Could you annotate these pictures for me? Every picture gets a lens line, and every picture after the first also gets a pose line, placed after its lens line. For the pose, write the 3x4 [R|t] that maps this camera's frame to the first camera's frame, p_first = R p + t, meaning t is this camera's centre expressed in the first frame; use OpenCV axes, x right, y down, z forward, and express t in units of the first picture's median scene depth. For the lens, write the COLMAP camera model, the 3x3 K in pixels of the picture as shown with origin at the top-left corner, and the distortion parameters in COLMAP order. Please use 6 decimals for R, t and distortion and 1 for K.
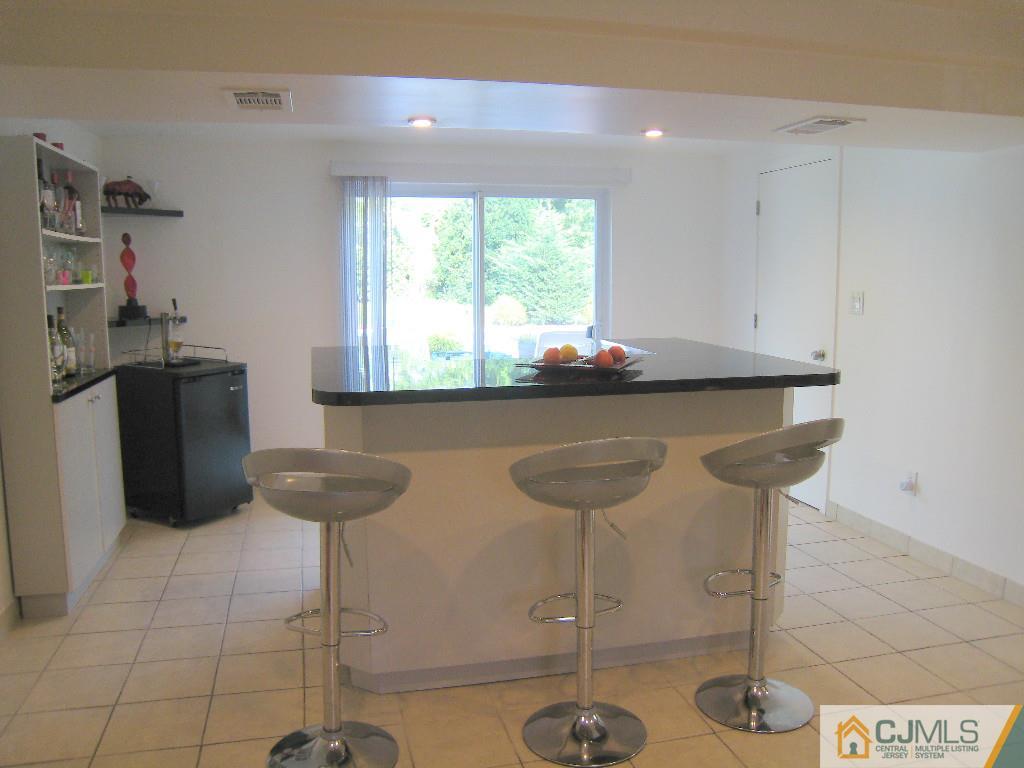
lens RADIAL K [[839.7, 0, 512.0], [0, 839.7, 384.0], [0, 0, 1]] dist [-0.151450, 0.116599]
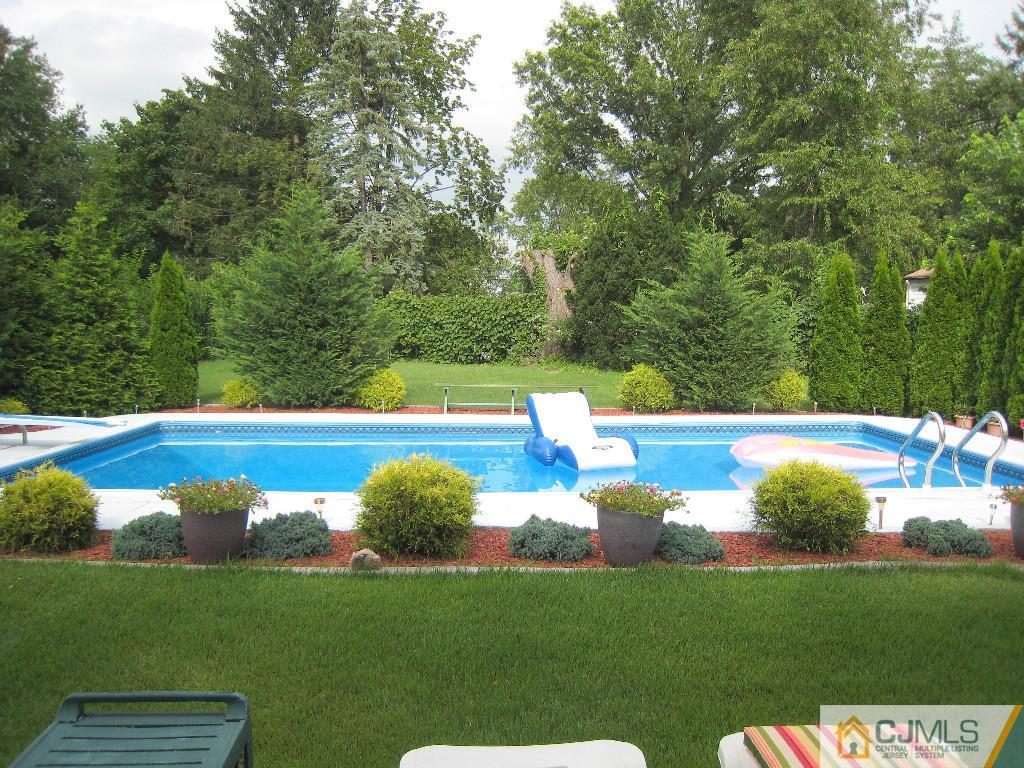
lens RADIAL K [[839.7, 0, 512.0], [0, 839.7, 384.0], [0, 0, 1]] dist [-0.151450, 0.116599]
pose [[0.977641, 0.019036, -0.209419, 0.028880], [-0.032200, 0.997701, -0.059631, -0.049443], [0.207803, 0.065041, 0.976006, 0.353077]]
